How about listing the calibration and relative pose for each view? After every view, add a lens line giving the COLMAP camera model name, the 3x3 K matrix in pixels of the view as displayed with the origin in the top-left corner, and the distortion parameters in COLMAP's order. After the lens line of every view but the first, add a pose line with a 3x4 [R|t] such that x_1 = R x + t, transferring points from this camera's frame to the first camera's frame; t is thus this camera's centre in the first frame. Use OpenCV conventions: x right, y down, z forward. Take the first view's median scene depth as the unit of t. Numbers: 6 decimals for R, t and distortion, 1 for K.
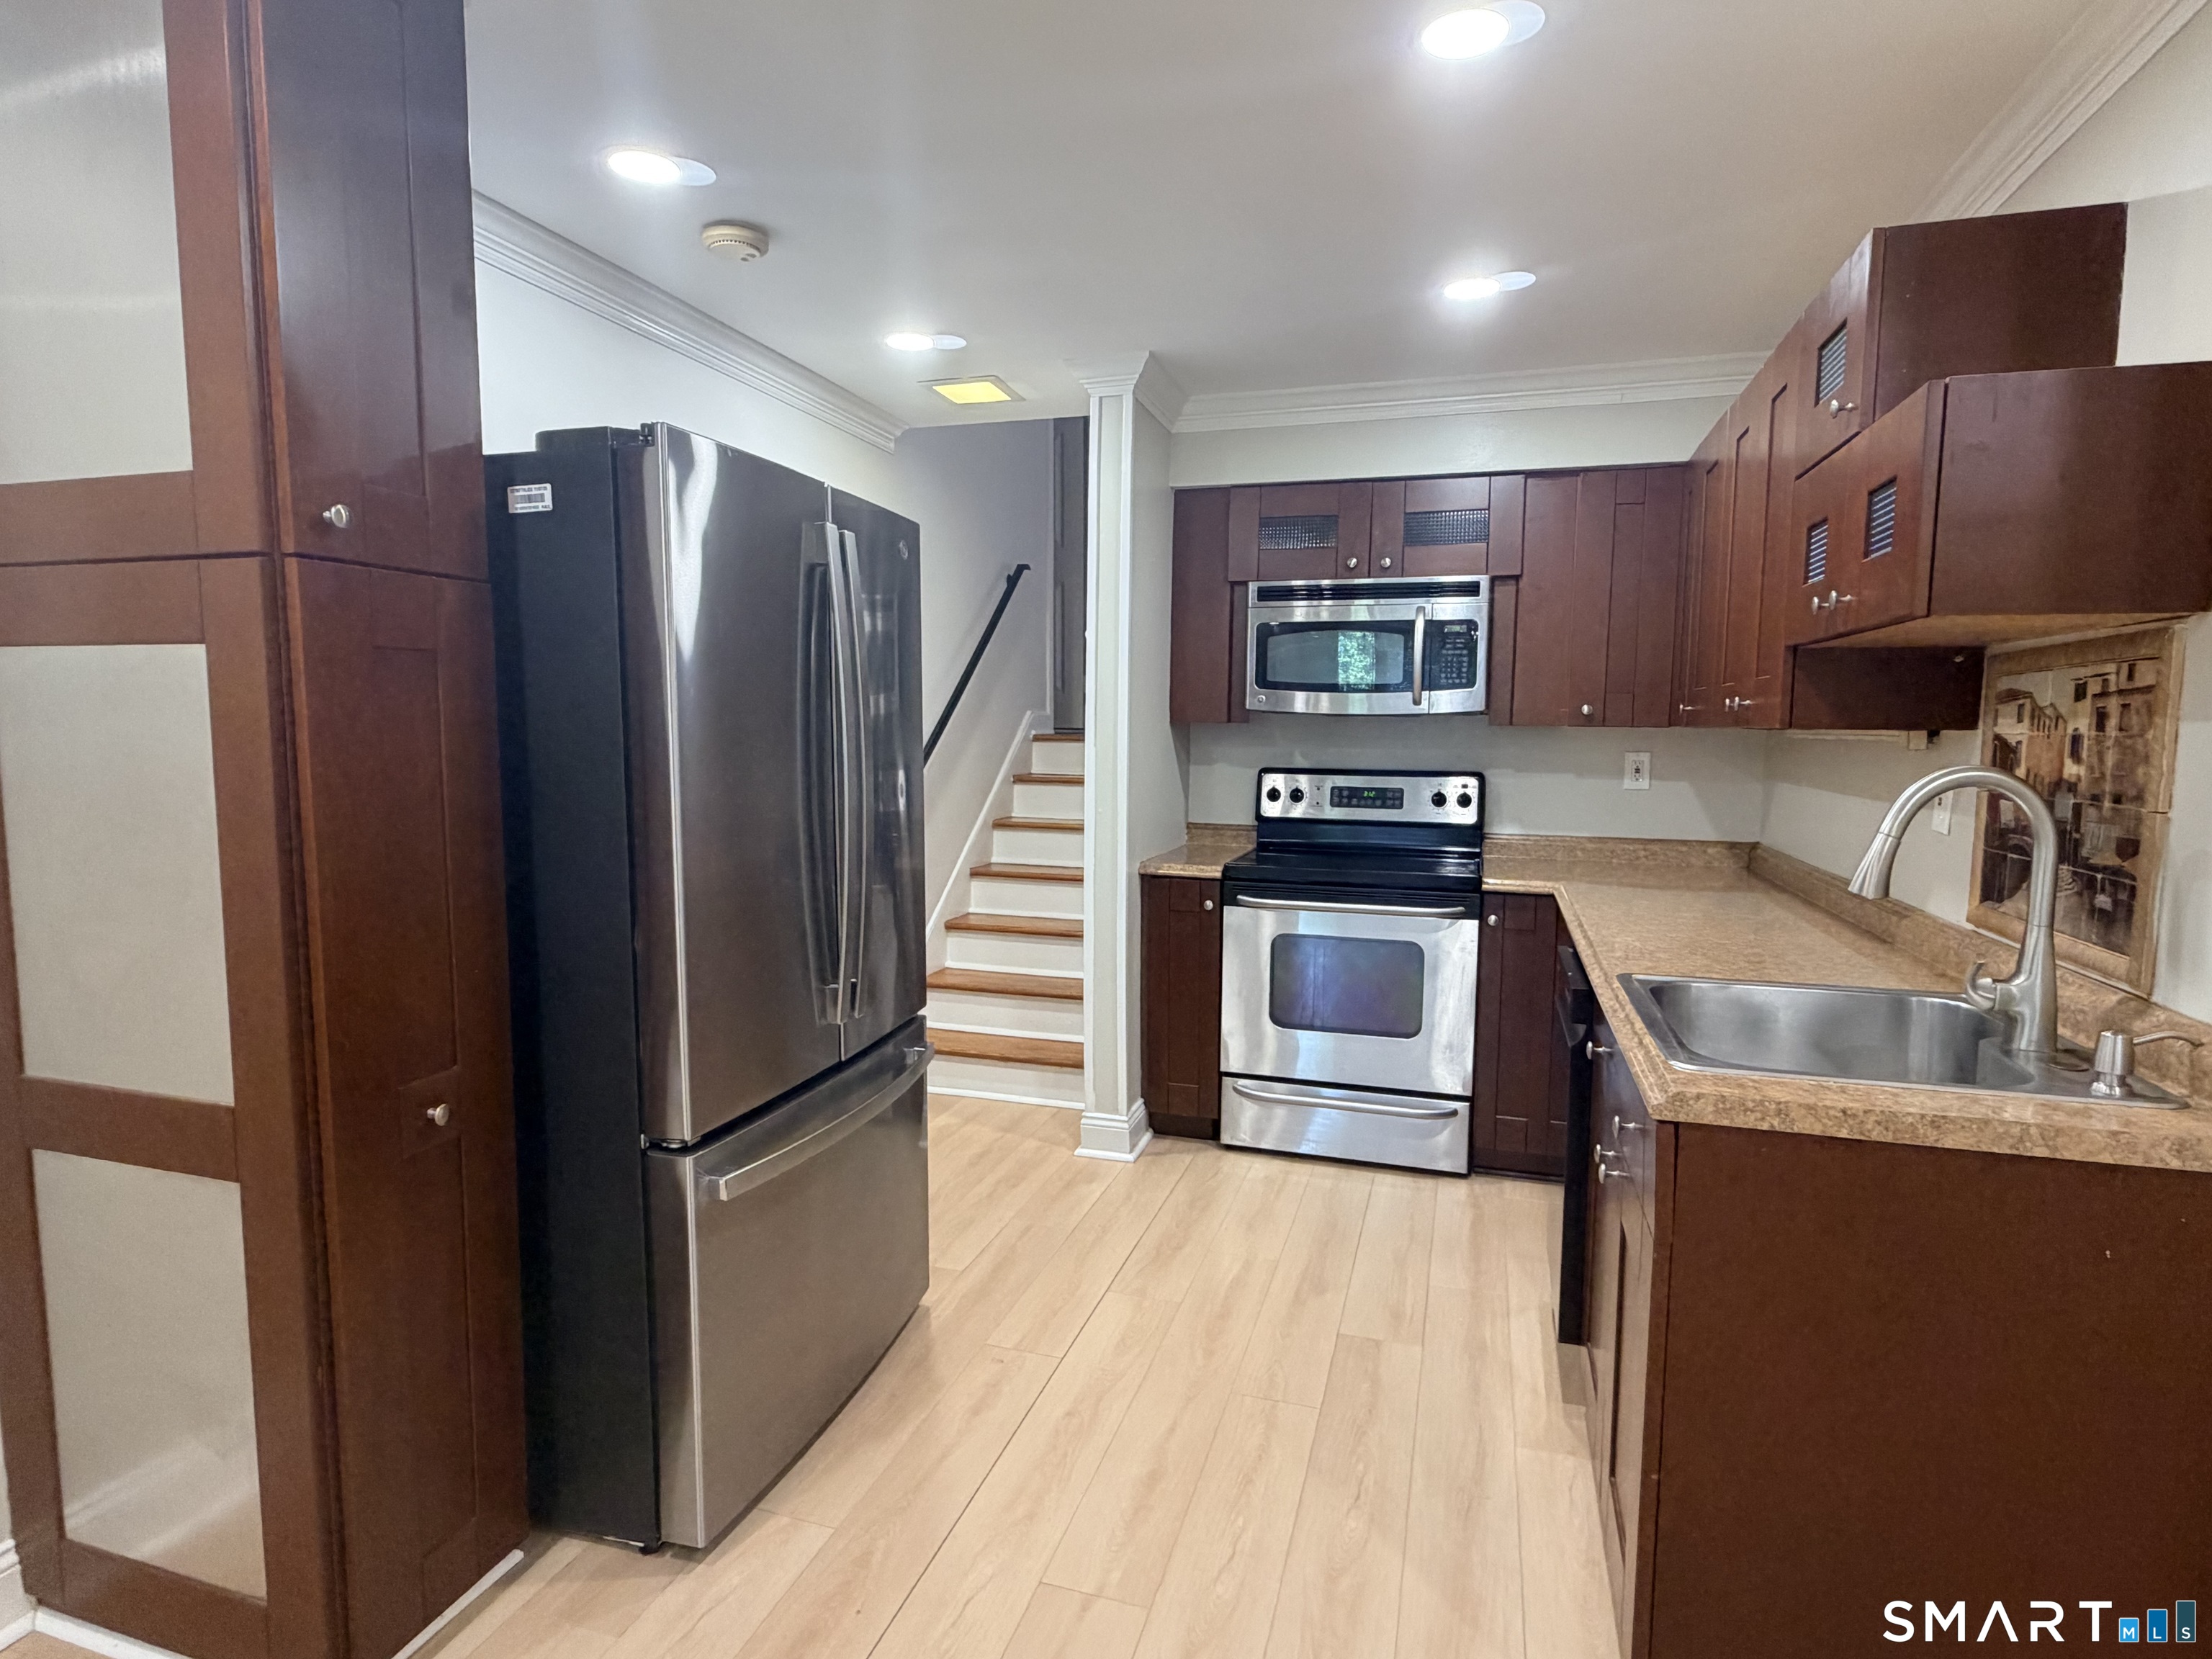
lens RADIAL K [[1184.6, 0, 1102.0], [0, 1184.6, 838.0], [0, 0, 1]] dist [-0.000589, 0.000092]
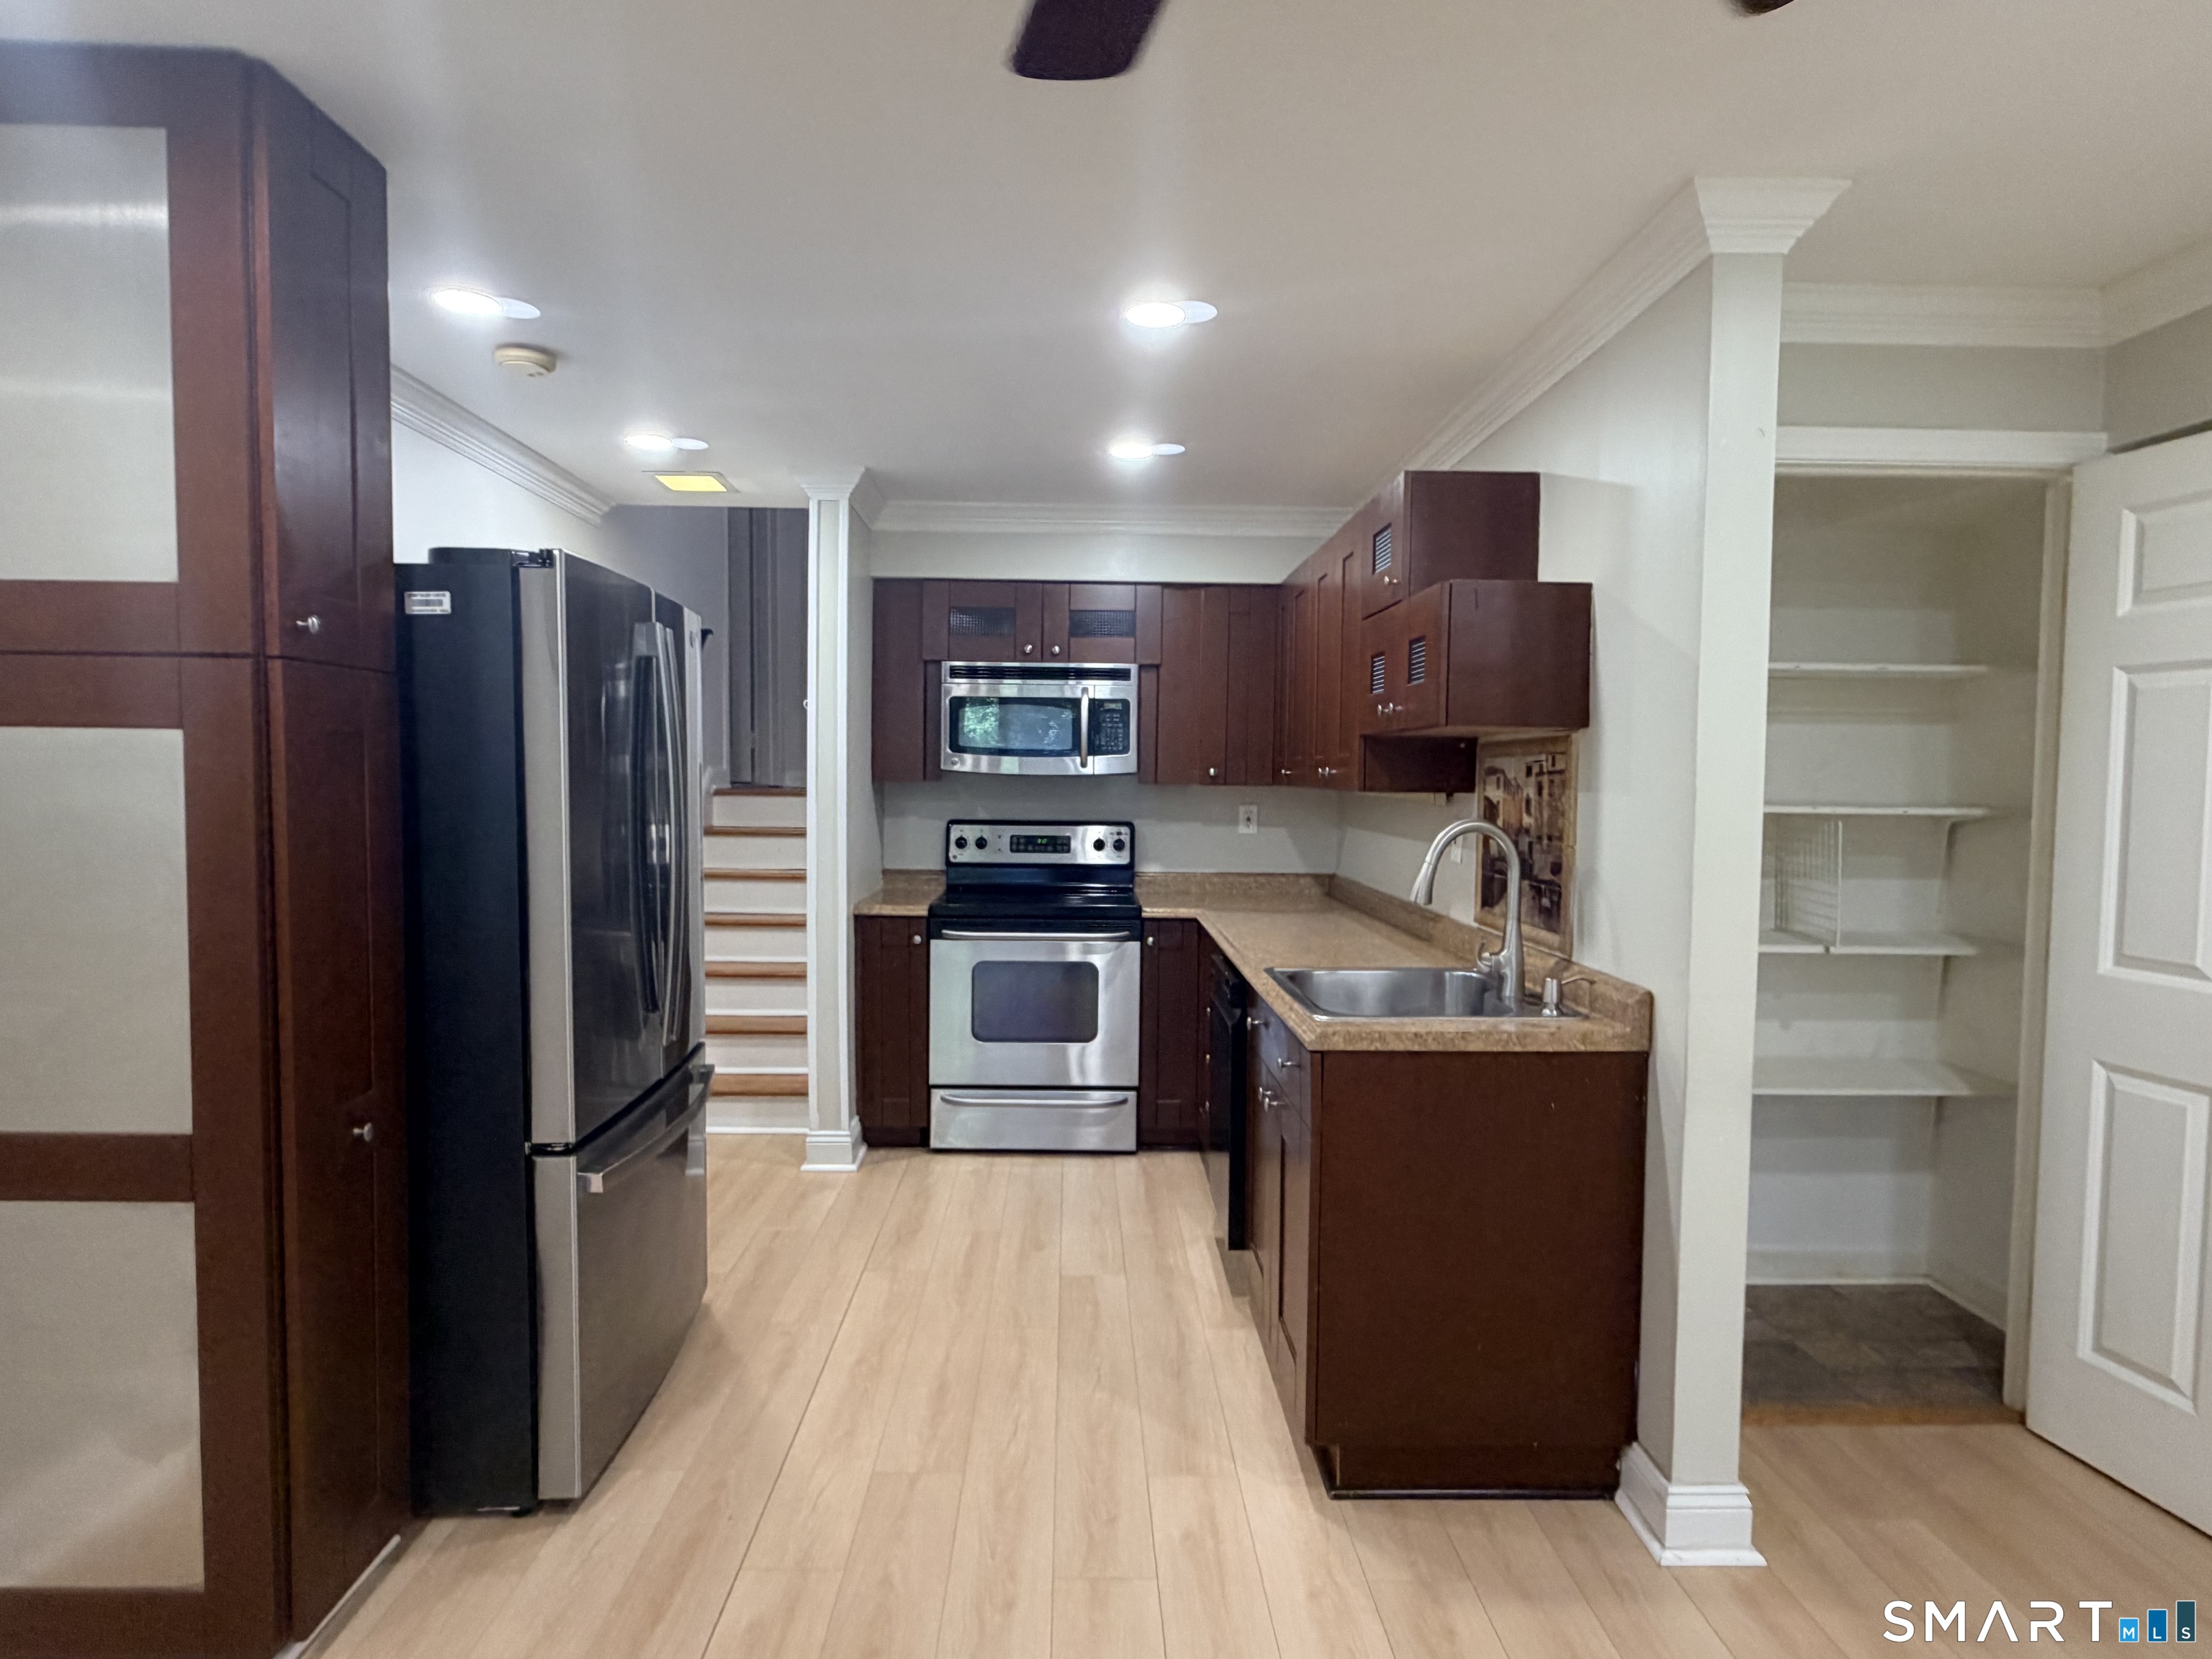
lens RADIAL K [[1184.3, 0, 1096.1], [0, 1184.3, 830.0], [0, 0, 1]] dist [-0.002370, -0.001303]
pose [[0.947074, -0.012339, 0.320778, -0.139667], [0.027127, 0.998763, -0.041670, 0.003437], [-0.319867, 0.048167, 0.946237, -0.186719]]
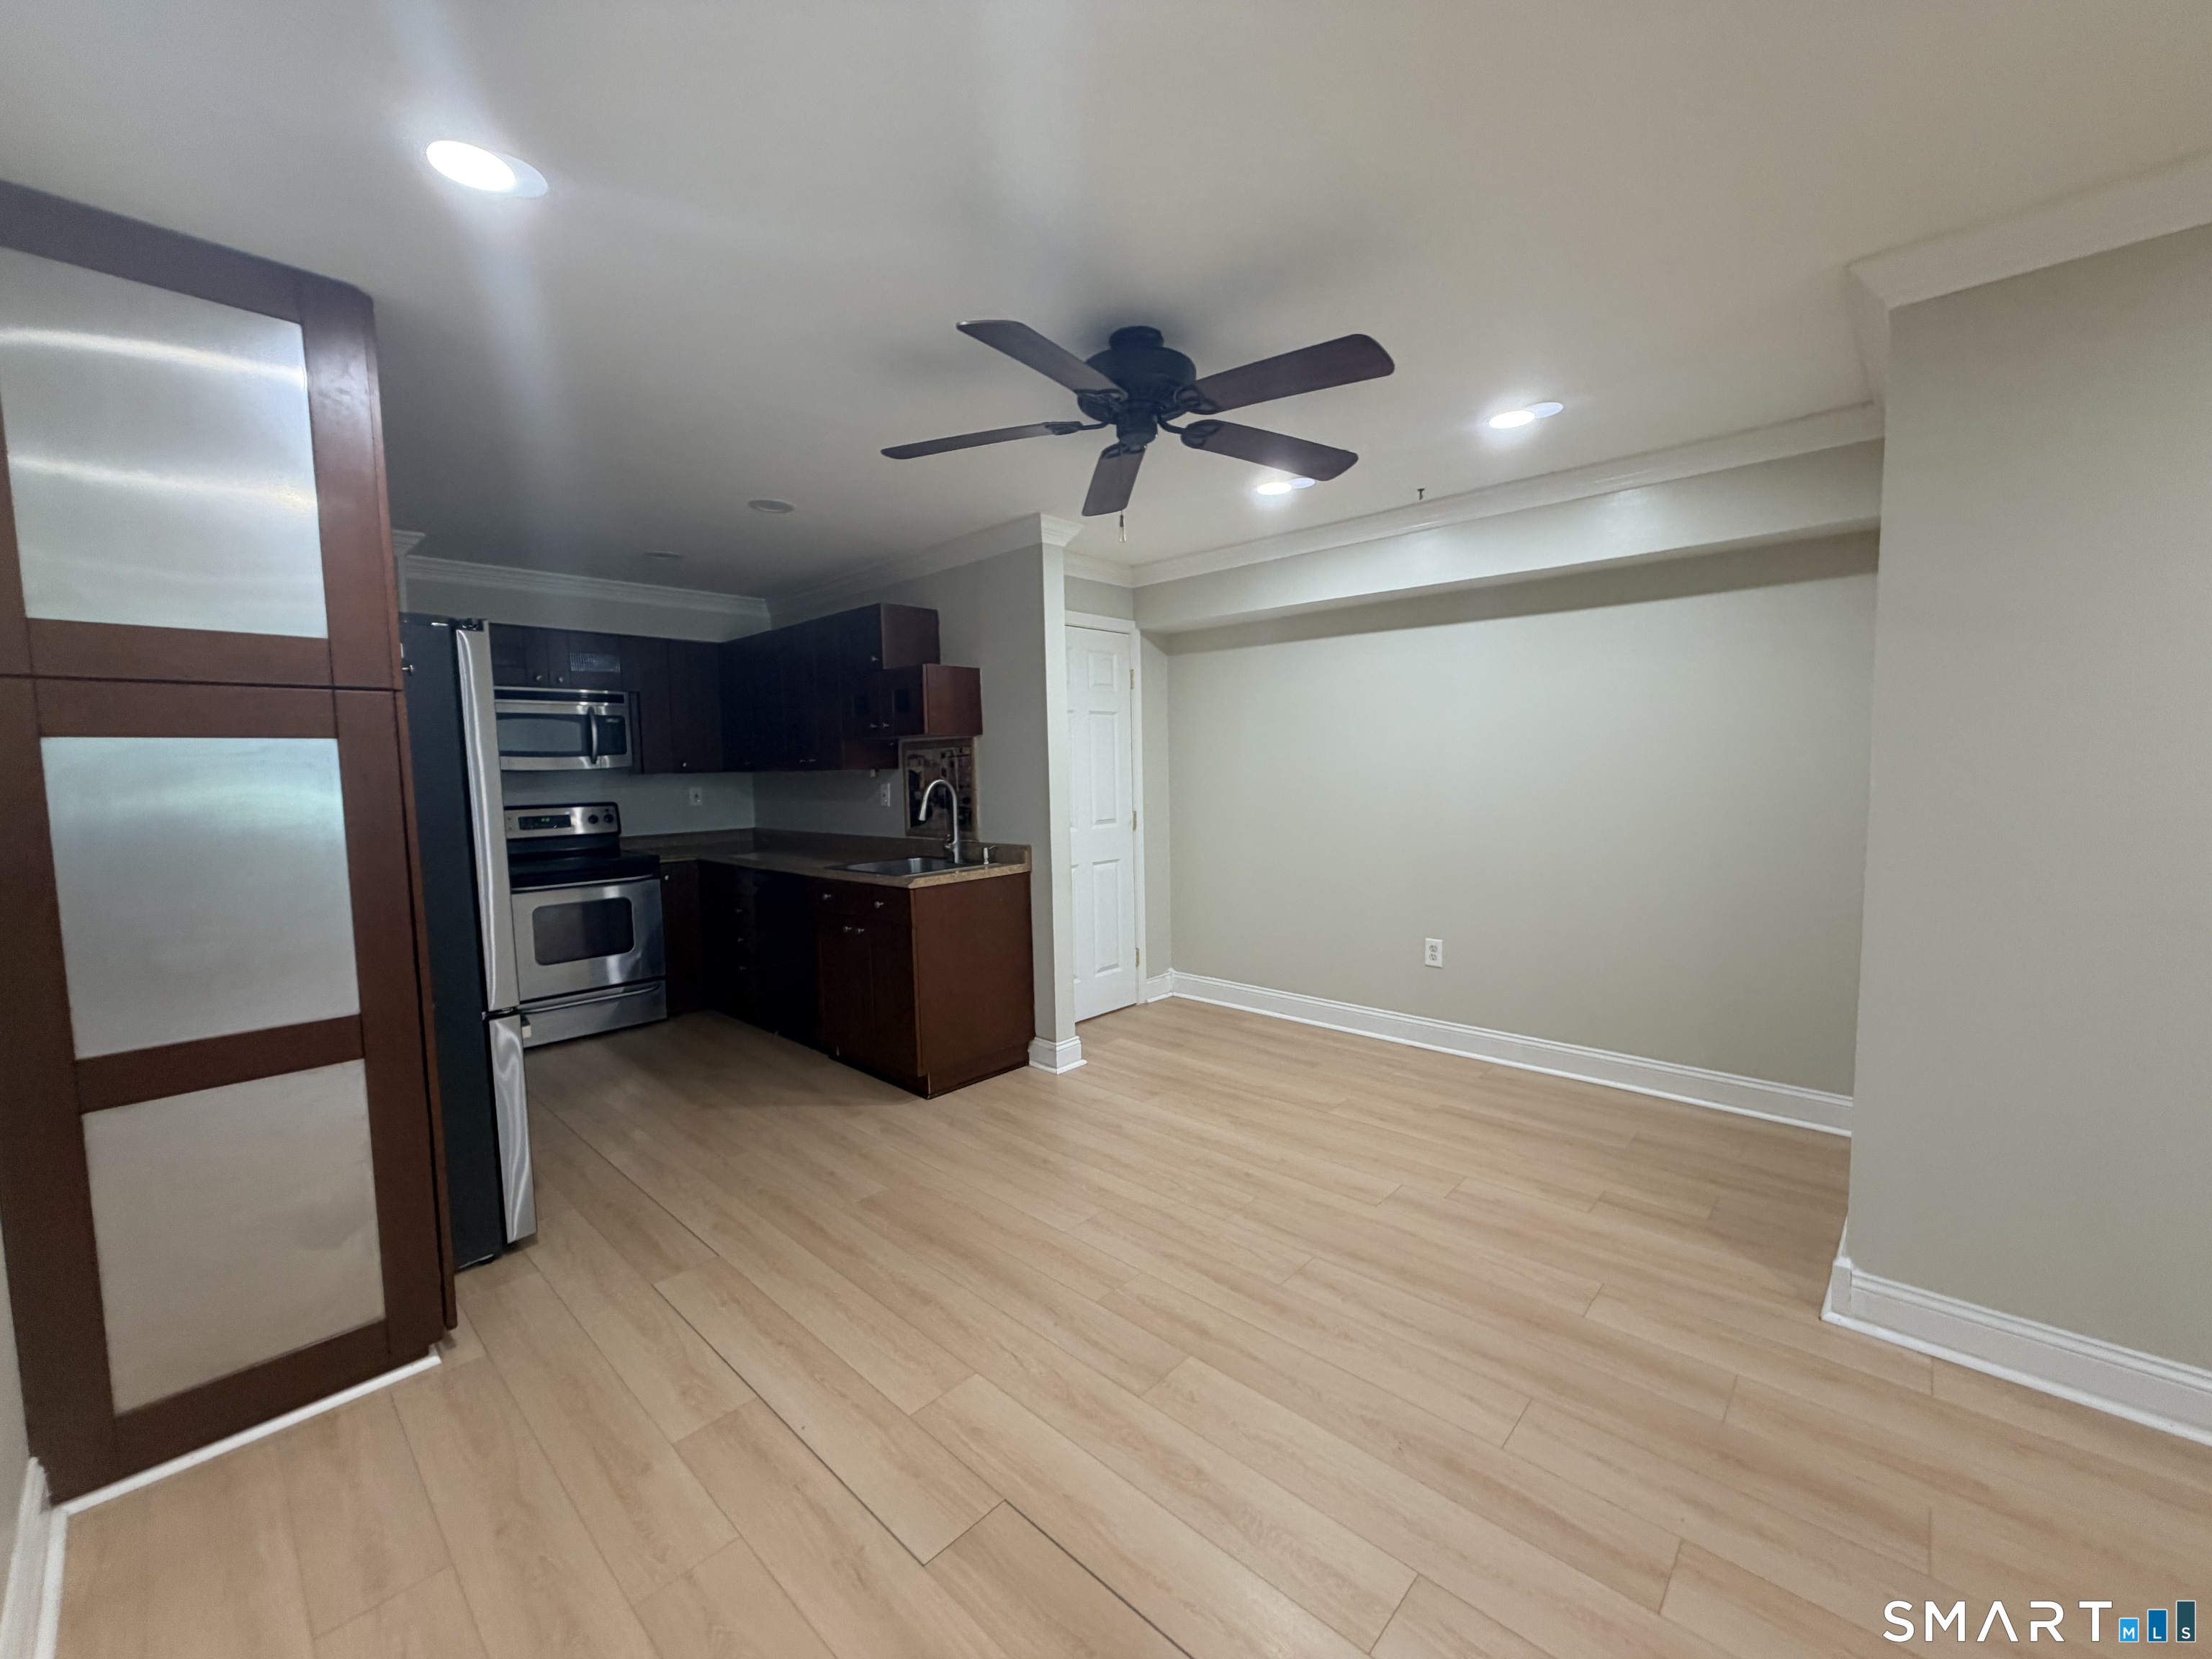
lens RADIAL K [[882.3, 0, 1096.4], [0, 882.3, 829.6], [0, 0, 1]] dist [0.000267, 0.000043]
pose [[0.437232, -0.084885, 0.895334, -0.707681], [0.113892, 0.992747, 0.038502, 0.020118], [-0.892108, 0.085137, 0.443728, -0.264259]]
